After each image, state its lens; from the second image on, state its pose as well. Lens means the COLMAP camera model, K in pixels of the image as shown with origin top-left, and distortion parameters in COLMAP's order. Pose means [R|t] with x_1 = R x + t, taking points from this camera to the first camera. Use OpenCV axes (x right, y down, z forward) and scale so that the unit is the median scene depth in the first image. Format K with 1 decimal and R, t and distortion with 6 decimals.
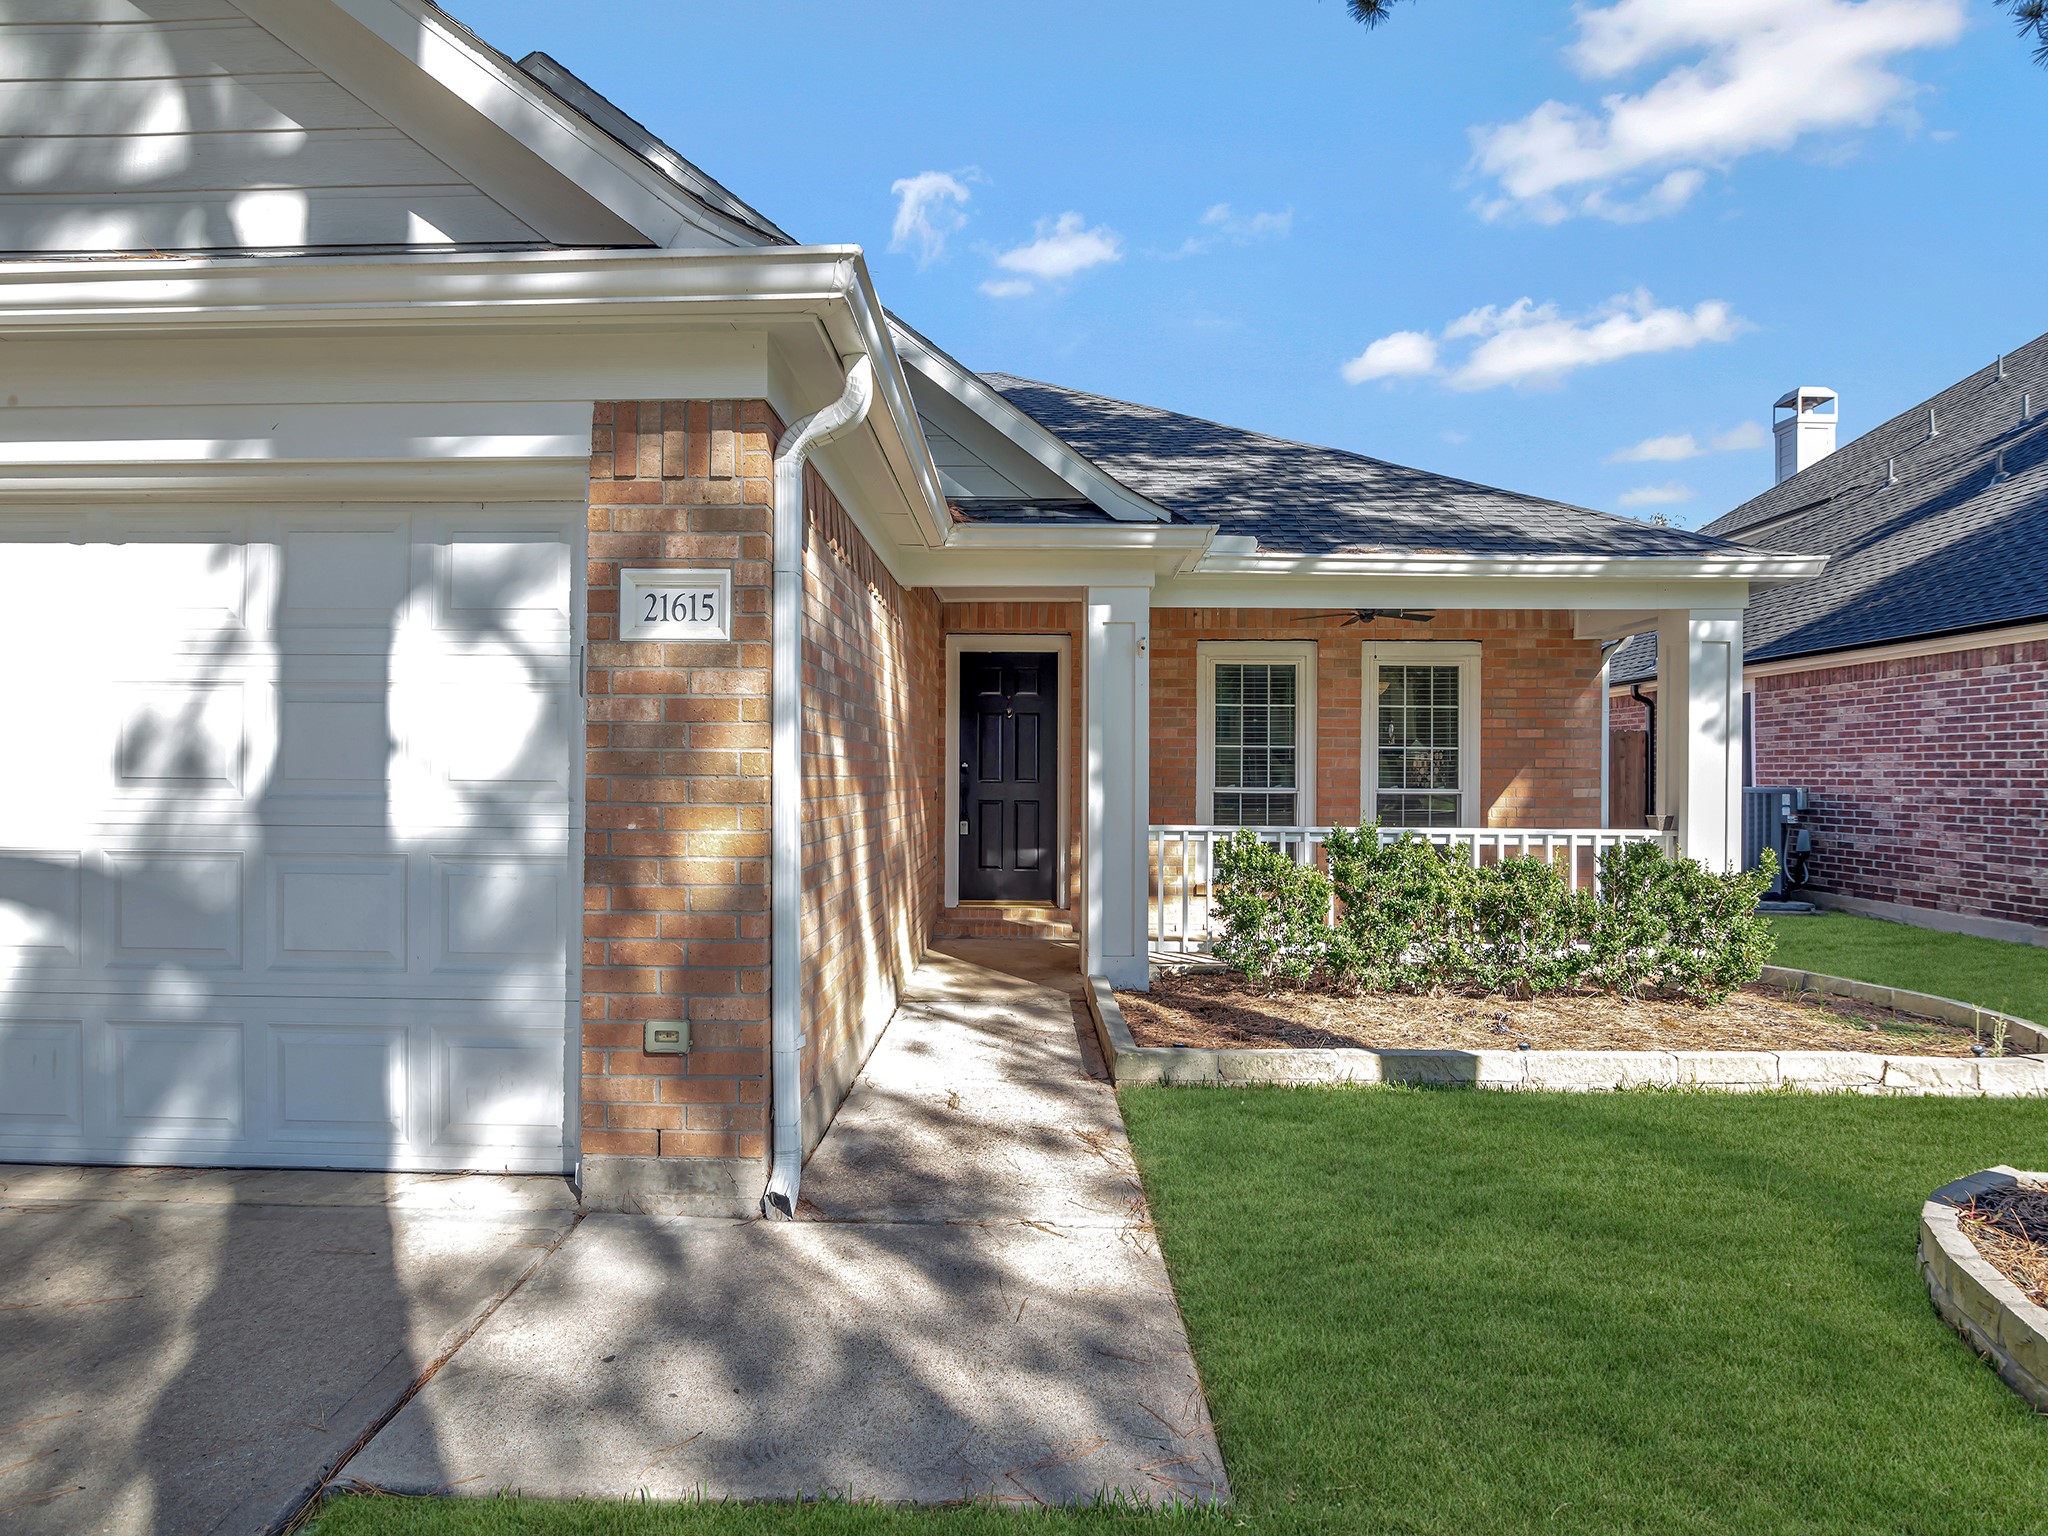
lens RADIAL K [[1037.9, 0, 1022.6], [0, 1037.9, 707.7], [0, 0, 1]] dist [-0.015619, 0.000482]
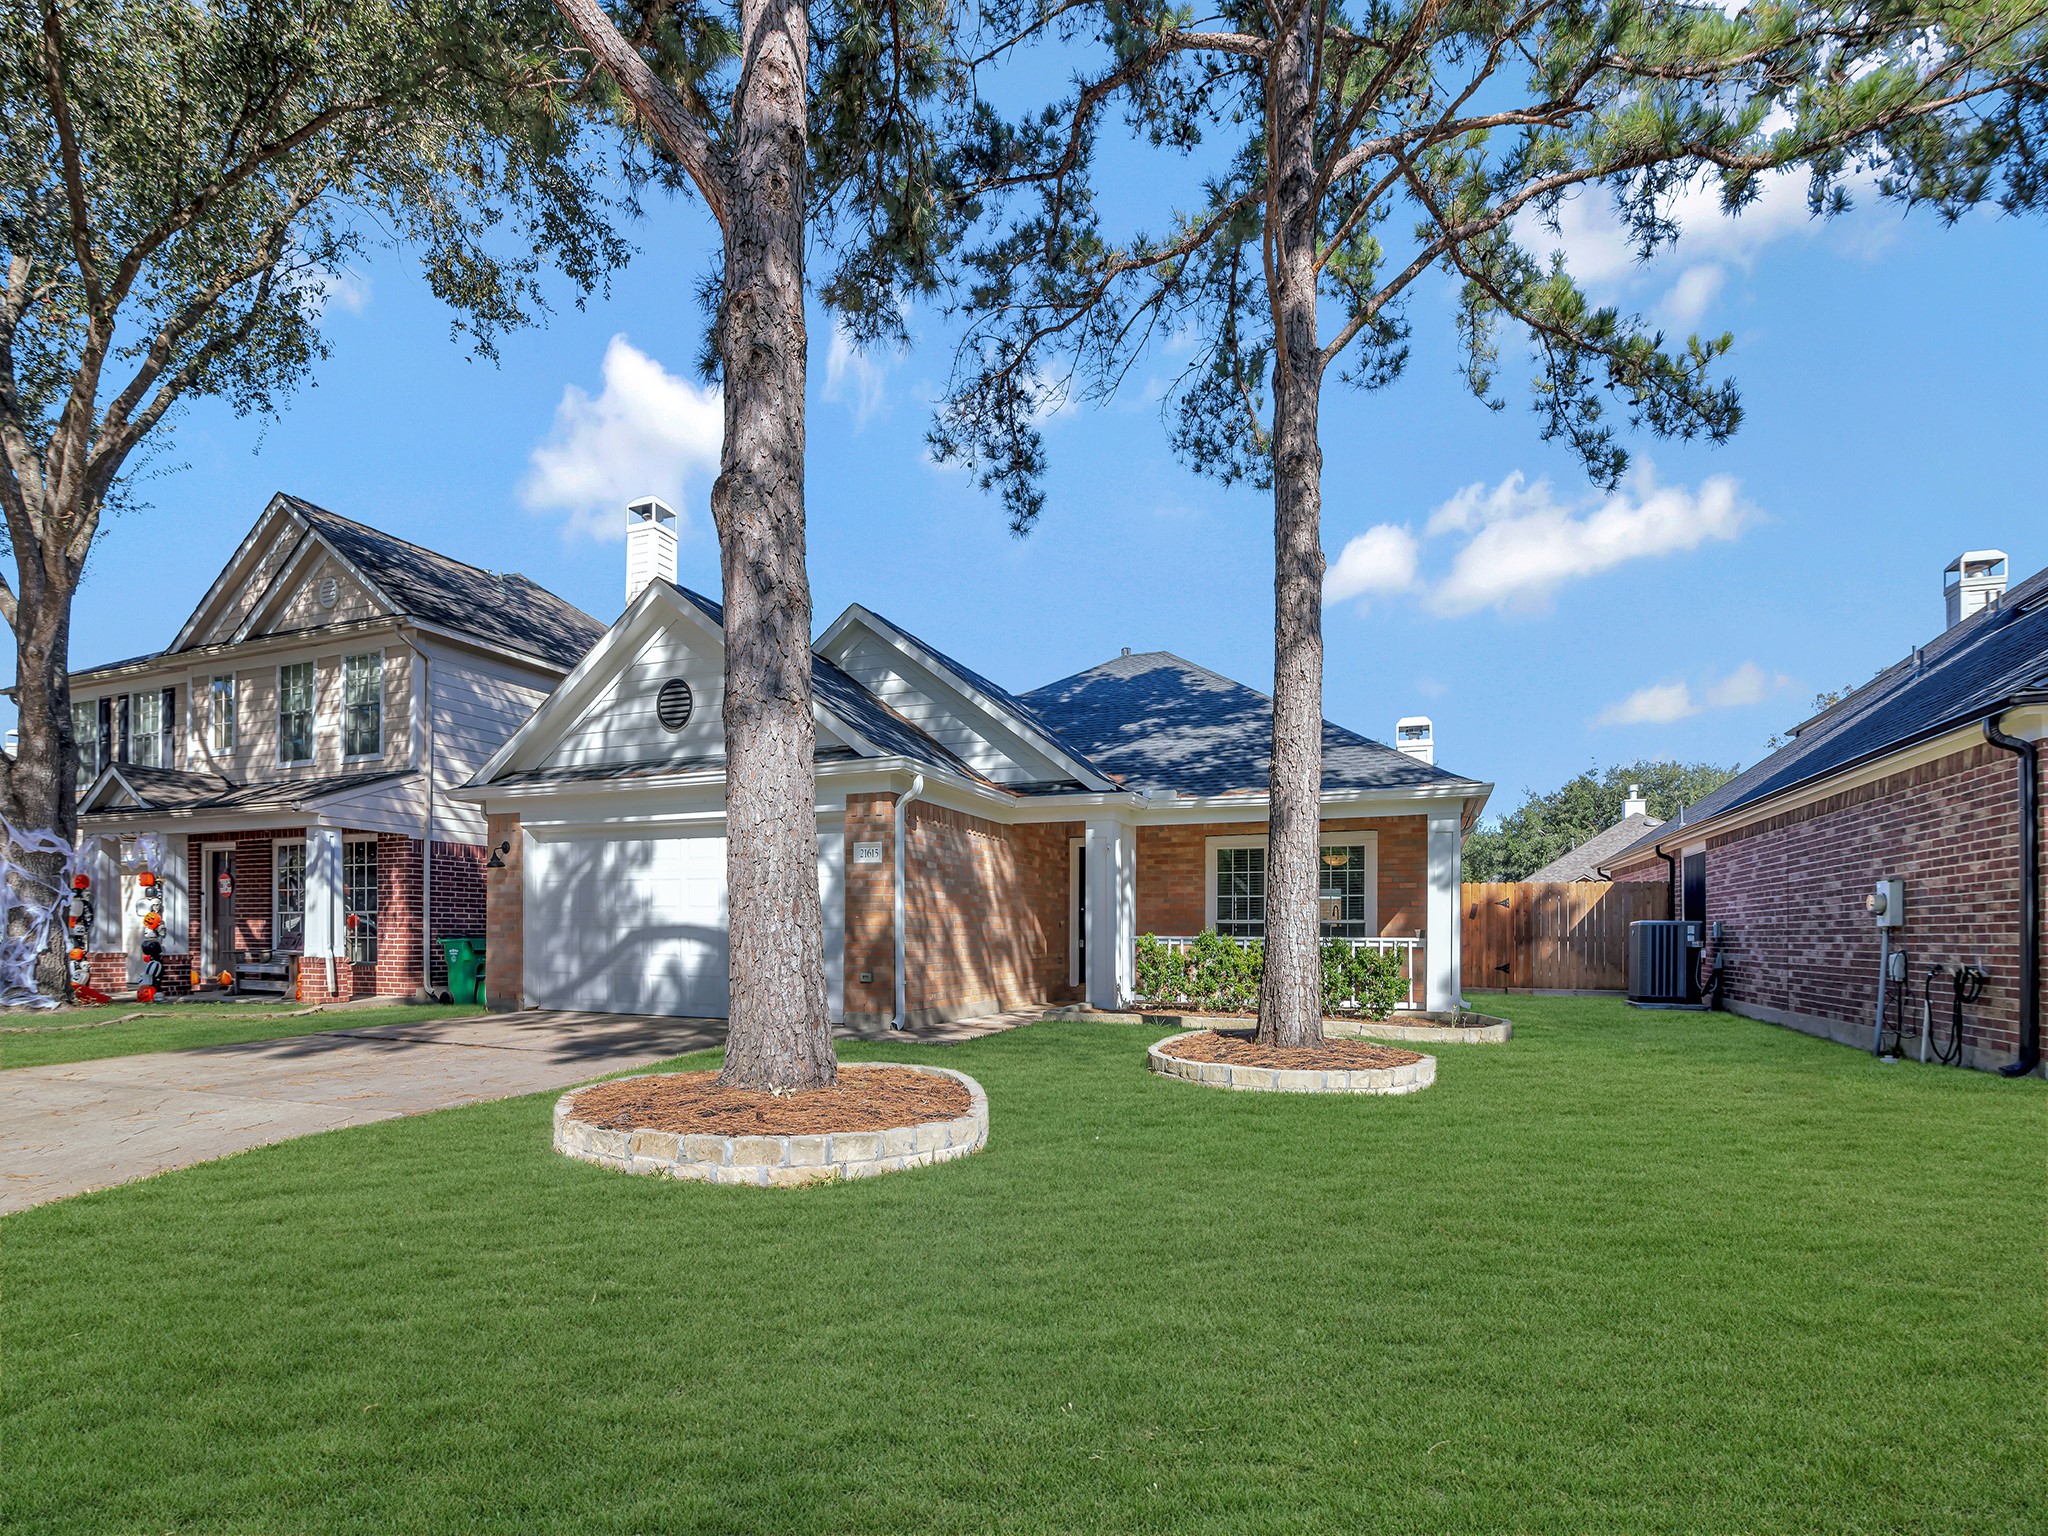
lens RADIAL K [[934.4, 0, 1018.5], [0, 934.4, 764.7], [0, 0, 1]] dist [-0.001744, -0.031397]
pose [[0.930951, -0.062867, -0.359691, 0.659799], [0.021358, 0.992756, -0.118237, -0.003898], [0.364519, 0.102391, 0.925550, -0.898952]]
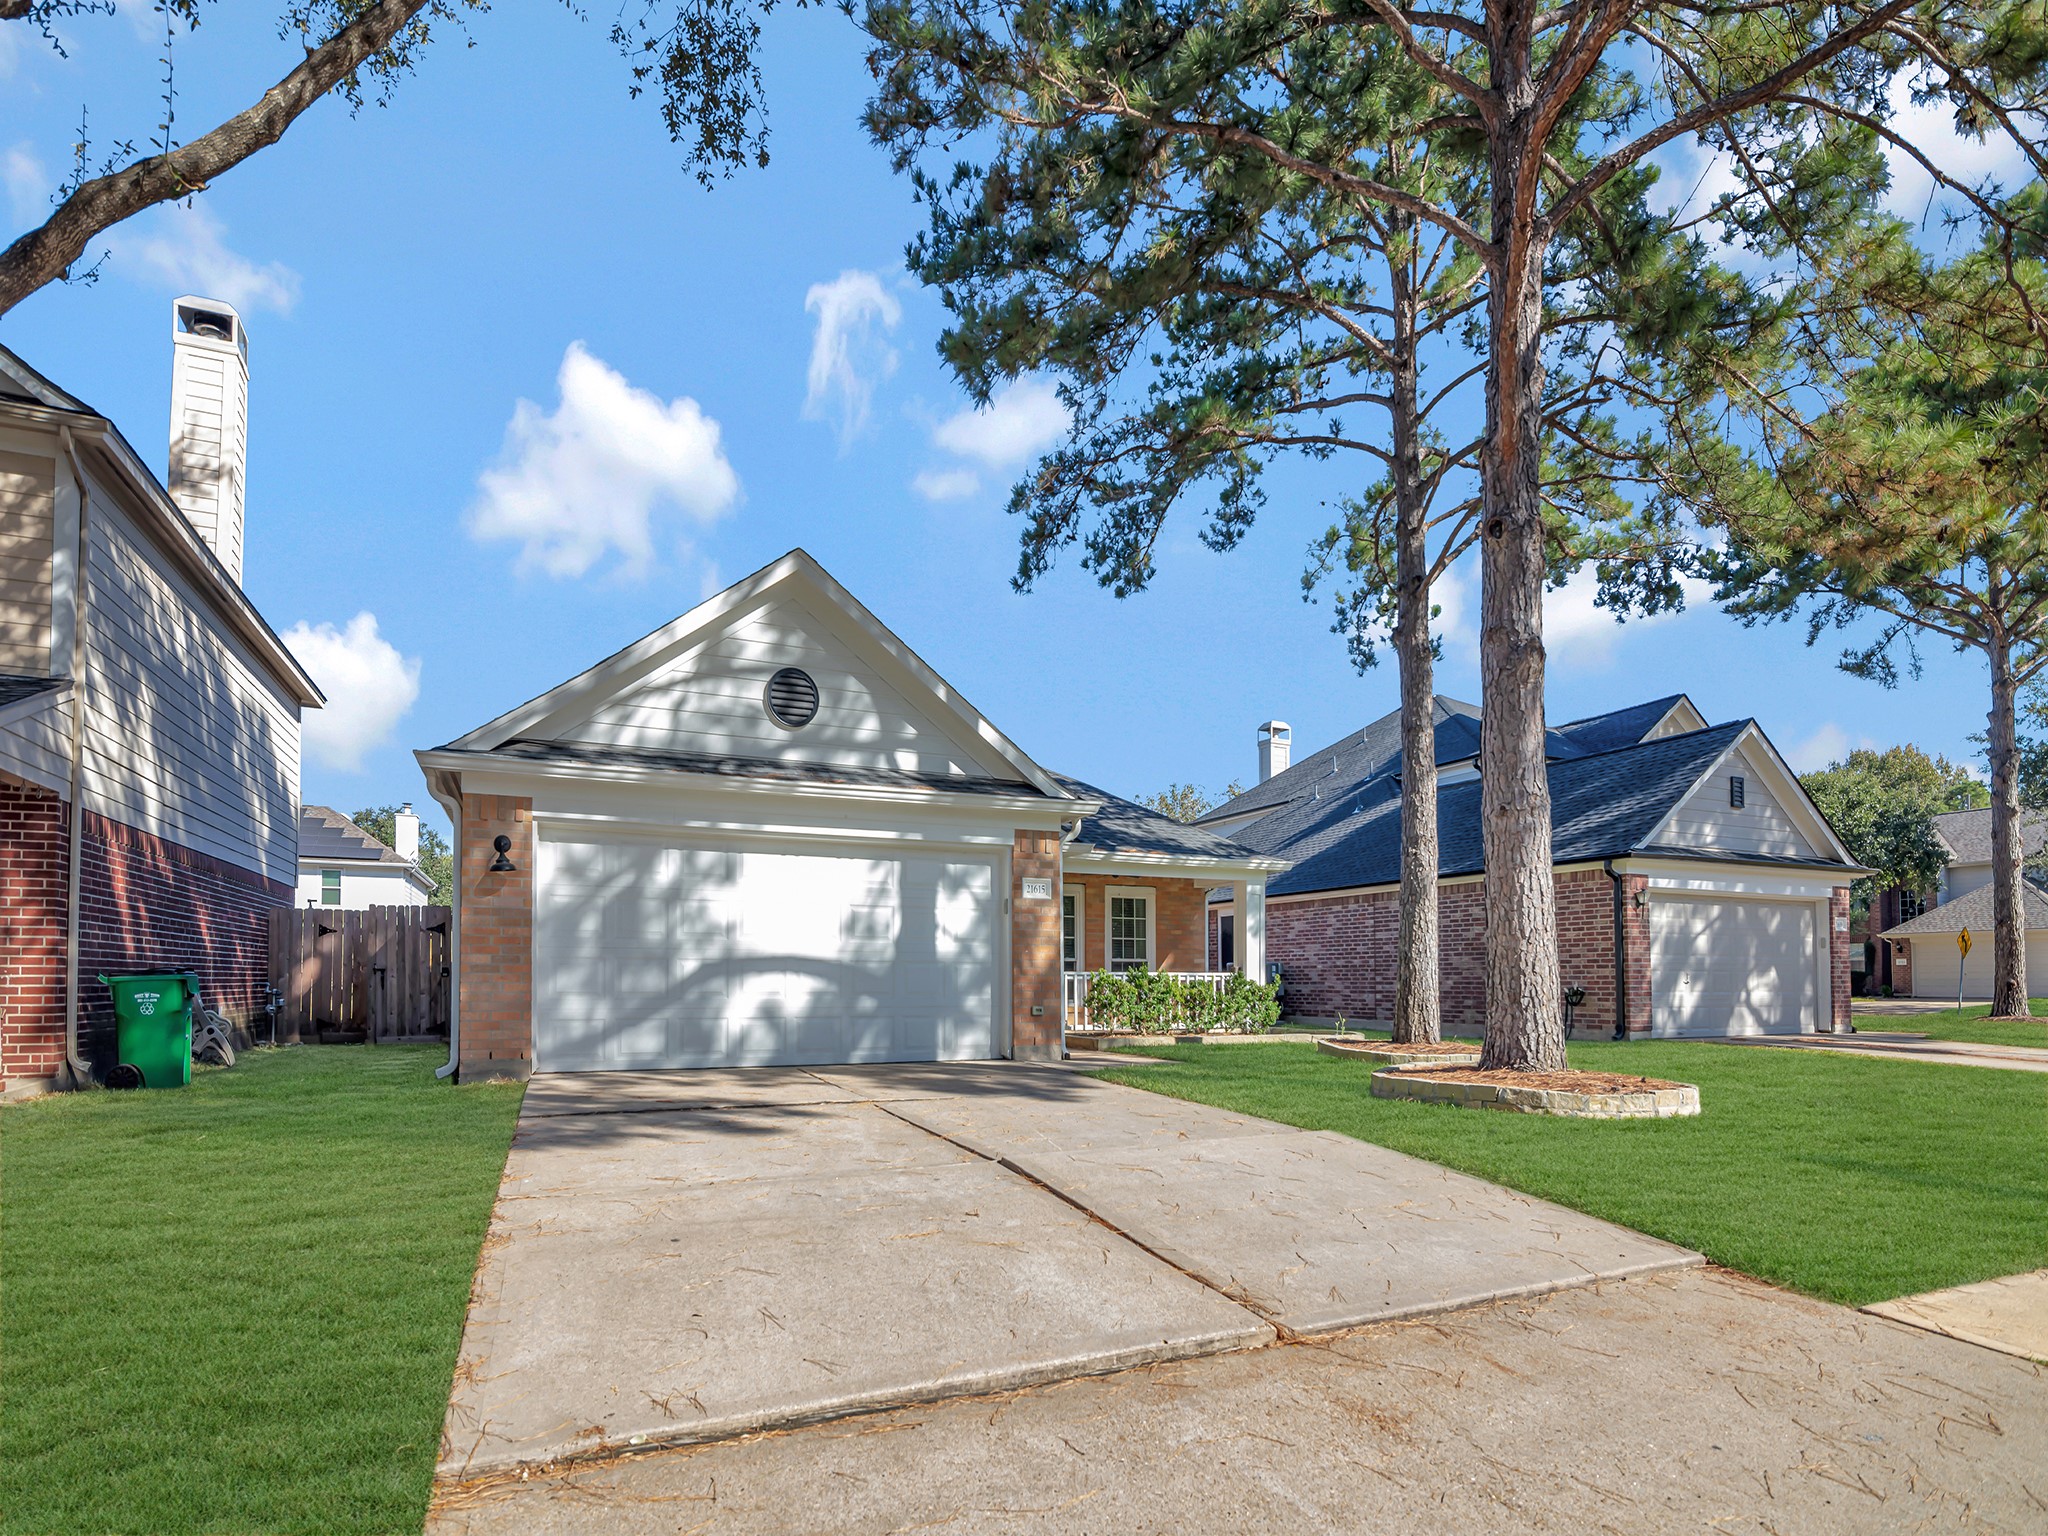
lens RADIAL K [[1003.7, 0, 1024.0], [0, 1003.7, 768.0], [0, 0, 1]] dist [-0.015219, -0.000036]
pose [[0.915931, 0.079964, 0.393290, -0.901860], [-0.023809, 0.989050, -0.145646, -0.000083], [-0.400630, 0.124037, 0.907805, -1.121451]]
